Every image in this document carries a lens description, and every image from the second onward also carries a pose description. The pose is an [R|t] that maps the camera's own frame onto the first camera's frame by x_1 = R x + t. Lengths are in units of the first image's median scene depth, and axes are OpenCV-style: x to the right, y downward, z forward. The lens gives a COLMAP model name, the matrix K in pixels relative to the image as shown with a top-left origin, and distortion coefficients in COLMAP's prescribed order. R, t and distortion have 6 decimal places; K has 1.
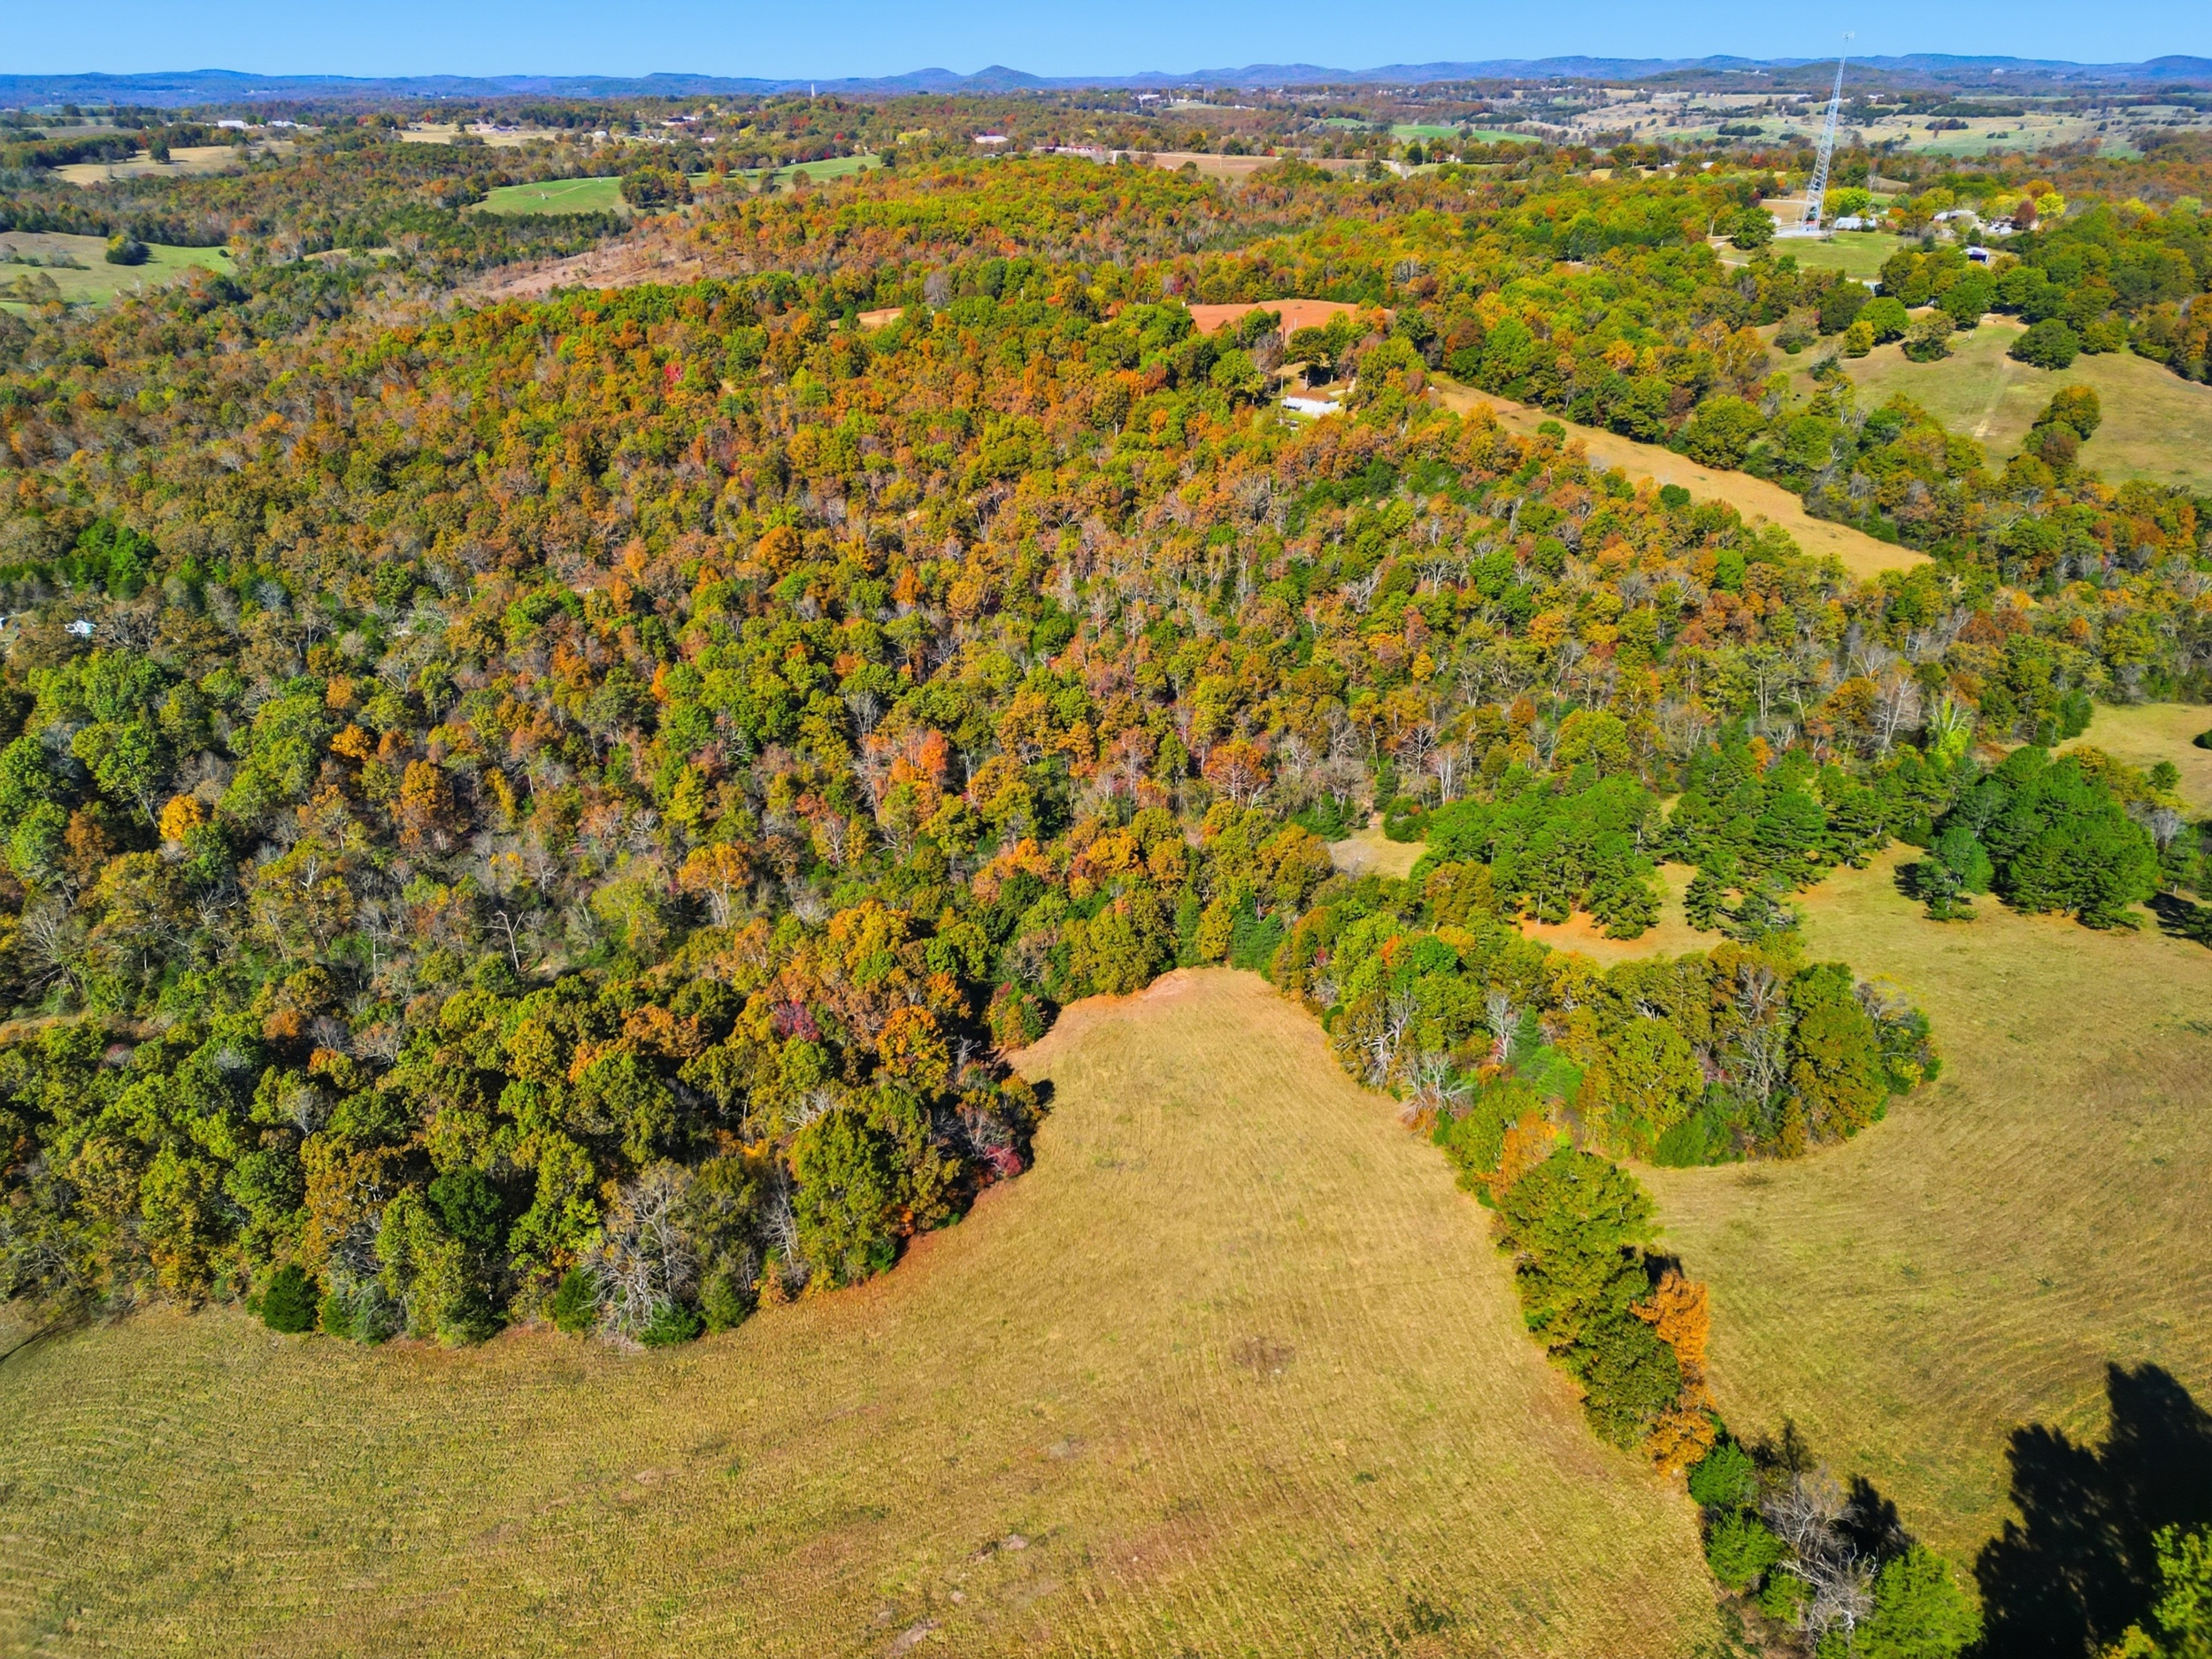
lens RADIAL K [[1540.0, 0, 1096.4], [0, 1540.0, 828.6], [0, 0, 1]] dist [0.082462, -0.071108]
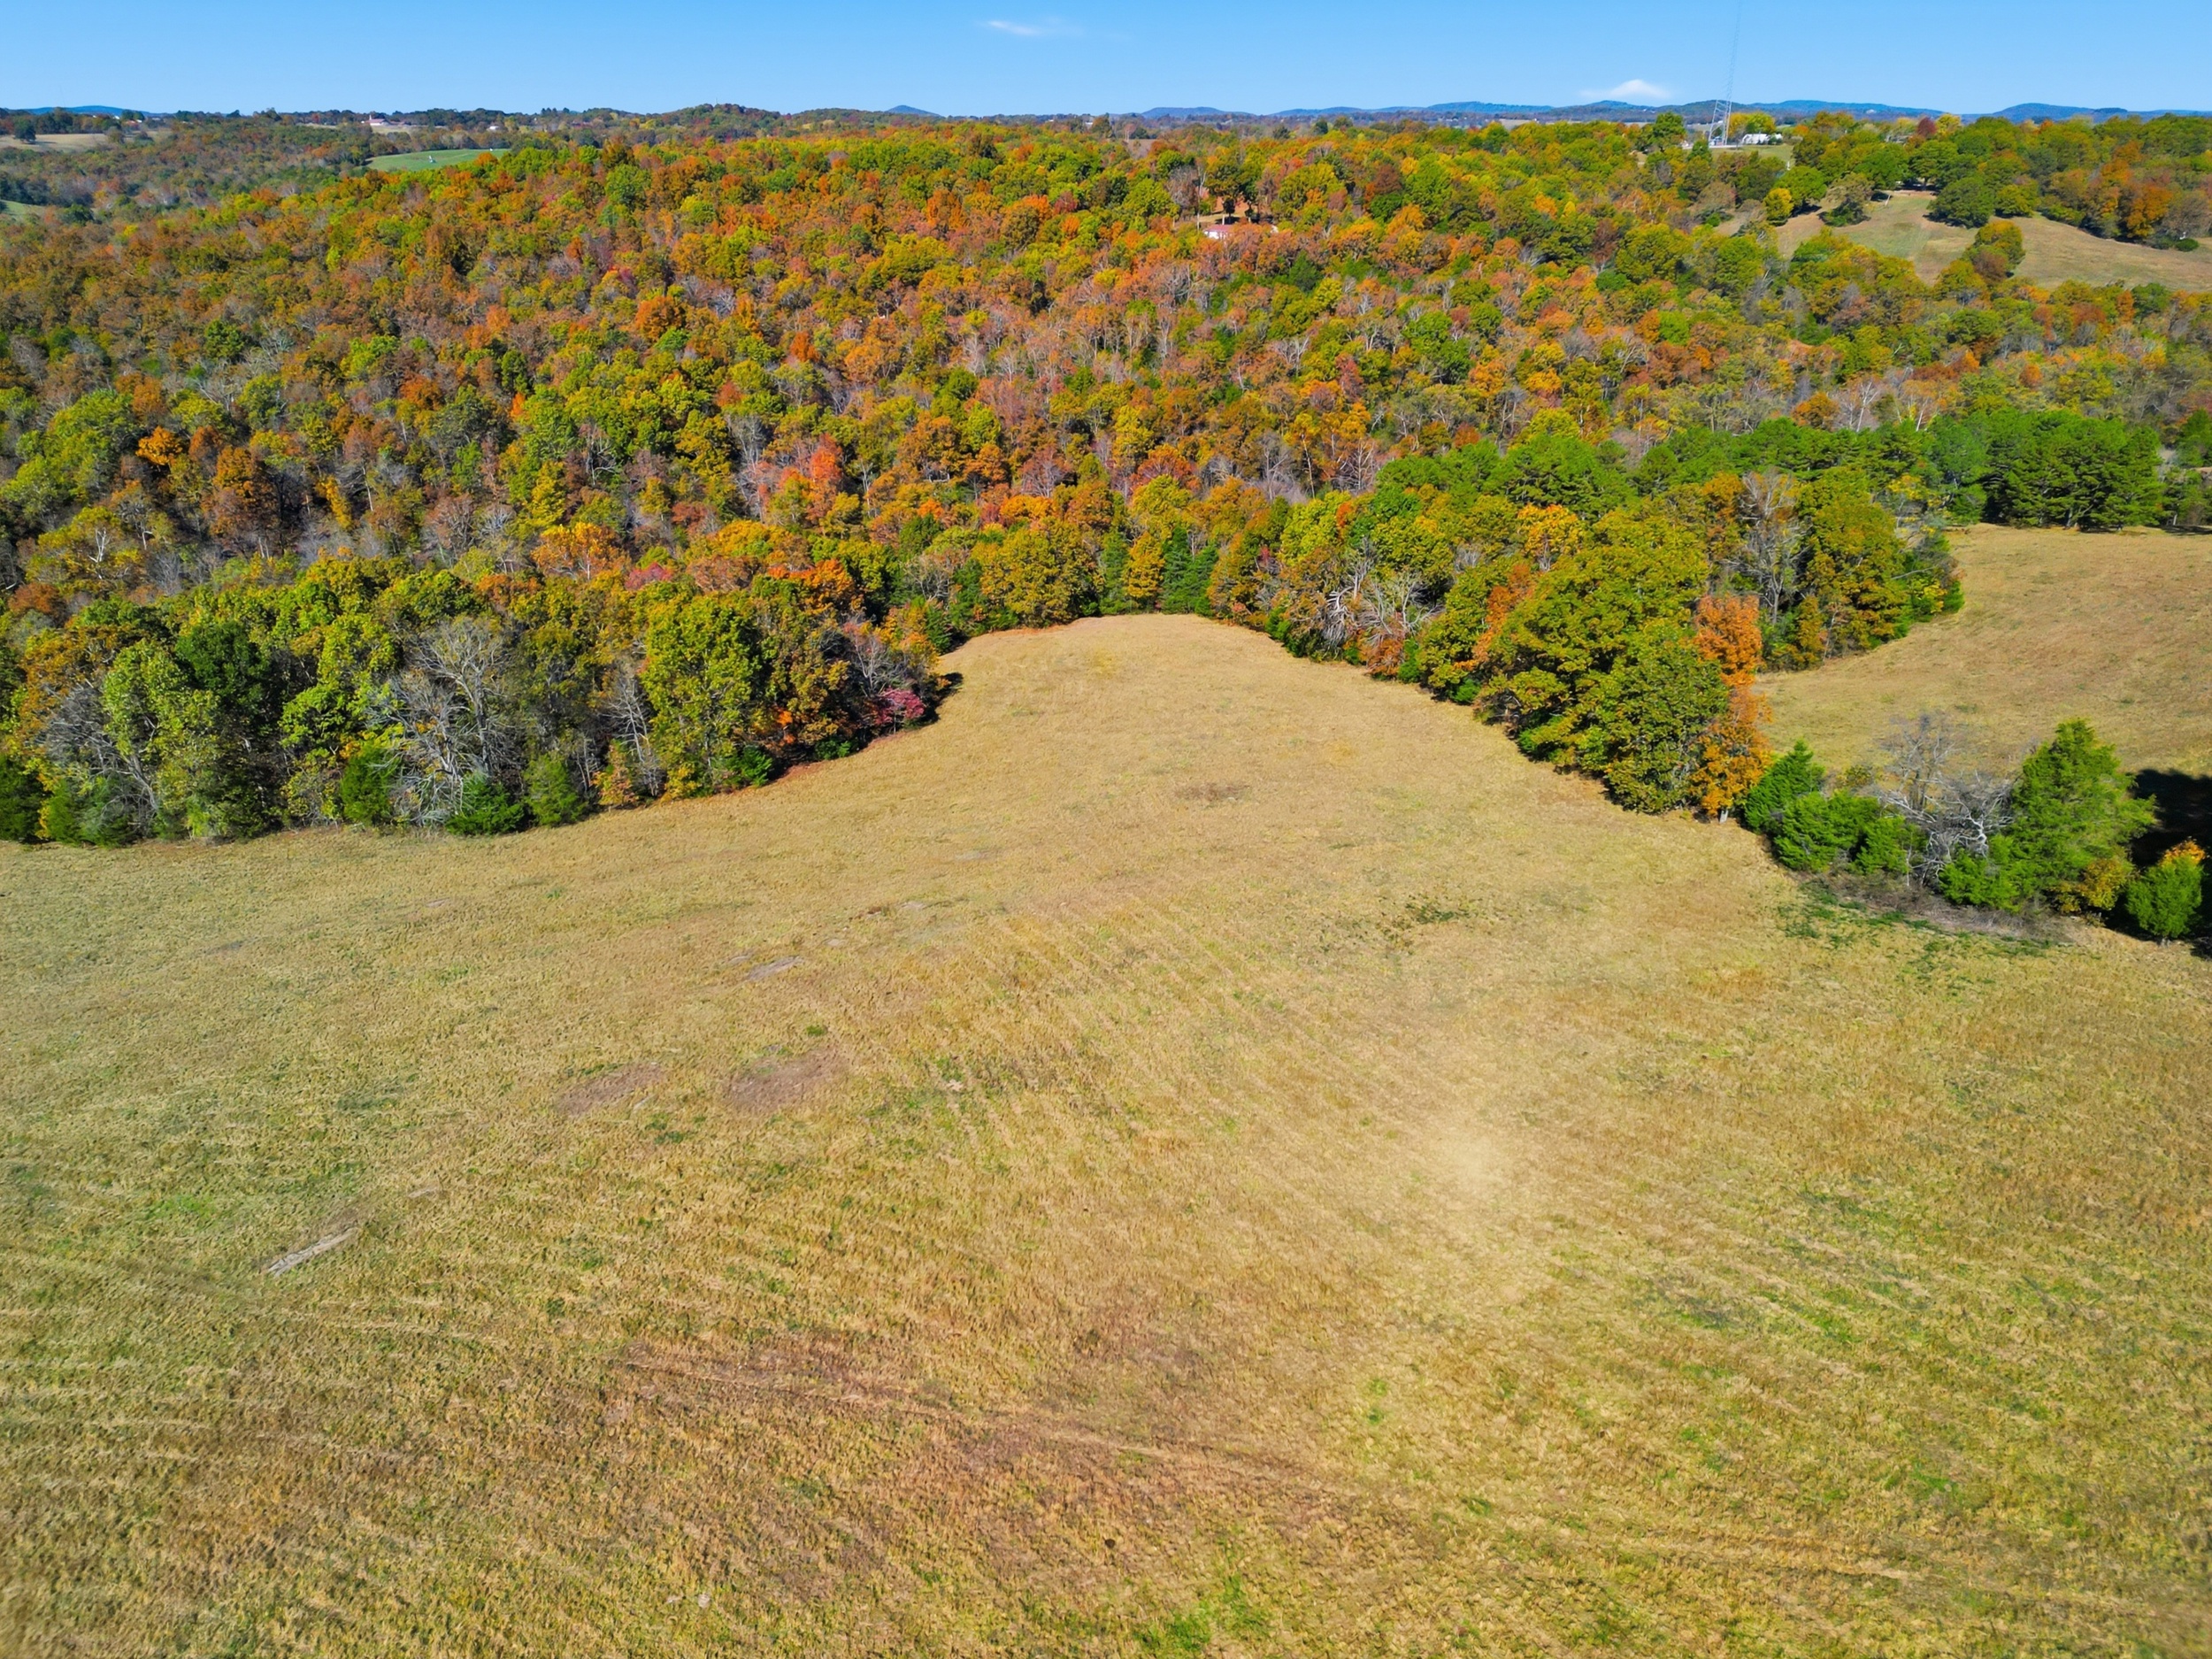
lens RADIAL K [[1540.0, 0, 1097.4], [0, 1540.0, 831.8], [0, 0, 1]] dist [0.082462, -0.071108]
pose [[0.998485, -0.018204, 0.051928, 0.000945], [0.019426, 0.999544, -0.023129, 0.155180], [-0.051483, 0.024103, 0.998383, 0.075549]]
